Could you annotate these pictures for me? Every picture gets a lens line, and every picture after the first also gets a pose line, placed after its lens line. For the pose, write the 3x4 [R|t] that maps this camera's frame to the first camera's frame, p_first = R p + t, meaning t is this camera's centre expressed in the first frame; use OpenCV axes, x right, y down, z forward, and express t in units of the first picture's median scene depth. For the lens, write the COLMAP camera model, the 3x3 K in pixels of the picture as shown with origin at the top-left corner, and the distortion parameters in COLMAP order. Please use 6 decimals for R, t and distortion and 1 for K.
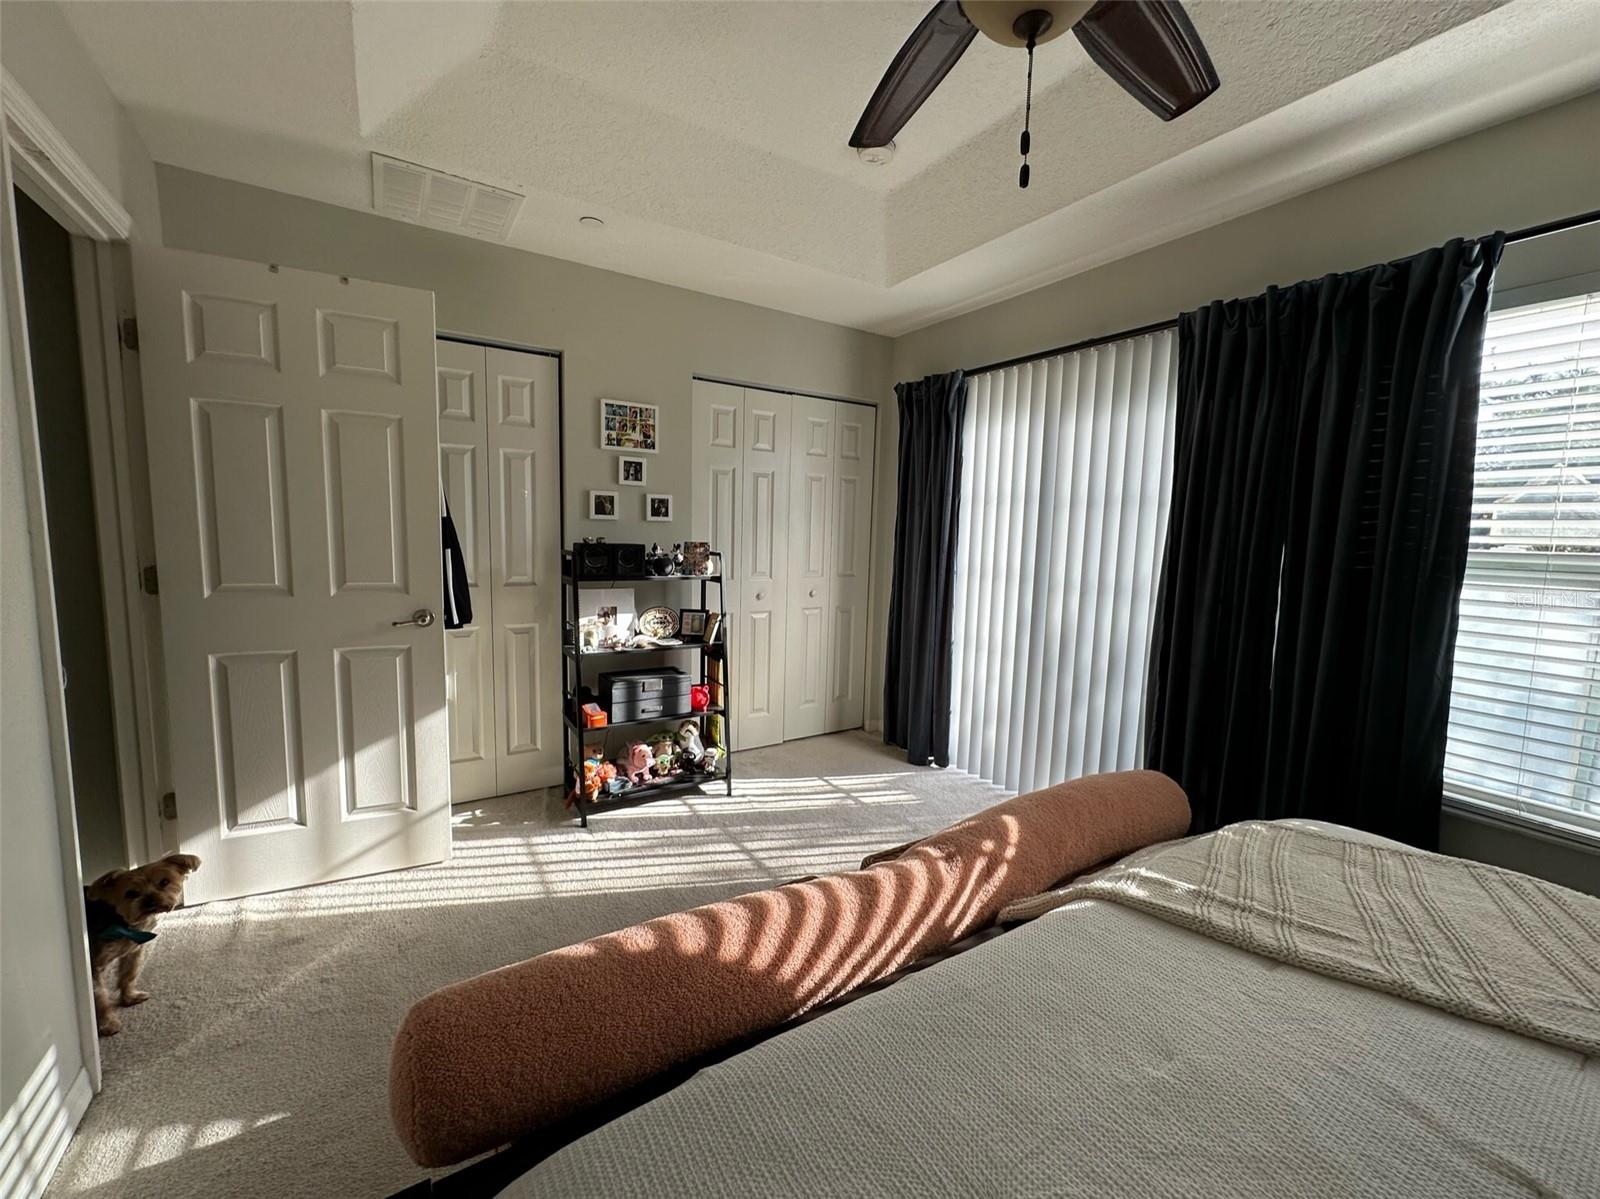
lens RADIAL K [[643.2, 0, 804.0], [0, 643.2, 596.5], [0, 0, 1]] dist [-0.000255, 0.000240]
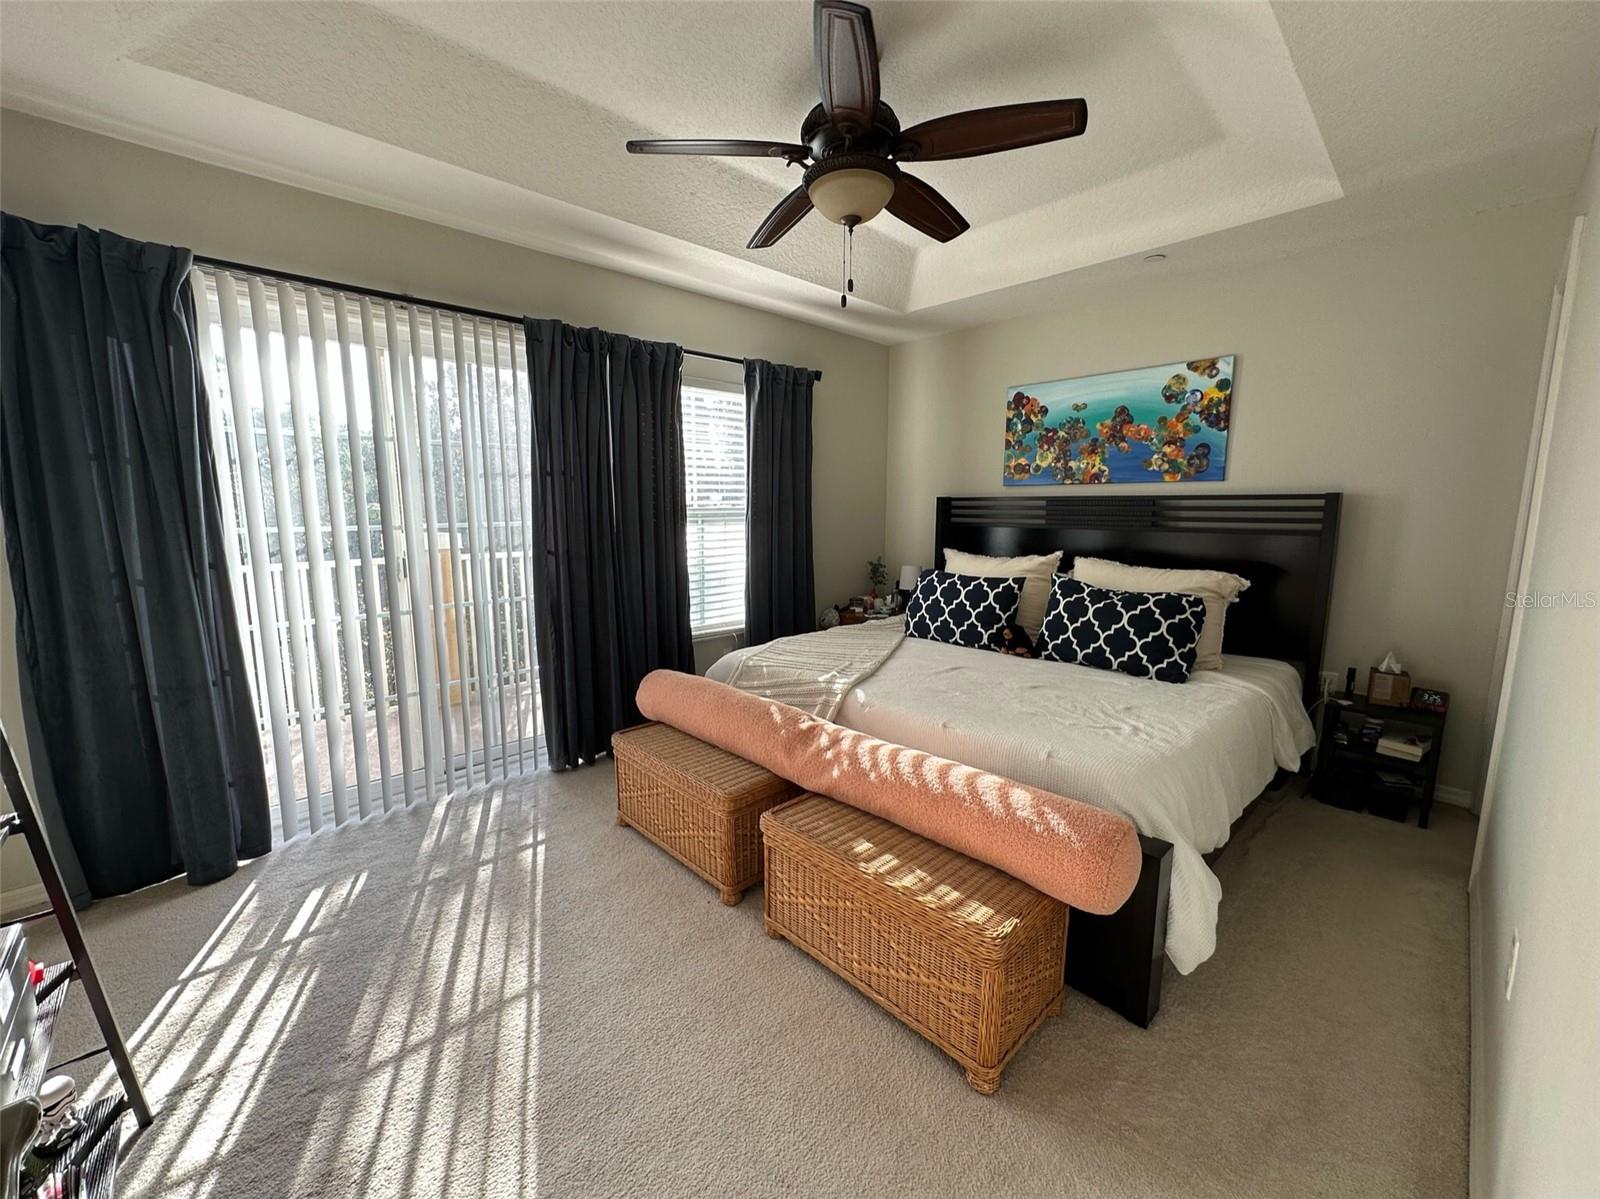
lens RADIAL K [[643.2, 0, 803.7], [0, 643.2, 602.7], [0, 0, 1]] dist [-0.000255, 0.000240]
pose [[-0.185624, -0.172809, 0.967306, -0.676538], [0.099739, 0.976016, 0.193505, -0.093495], [-0.977546, 0.132397, -0.163936, 0.693021]]
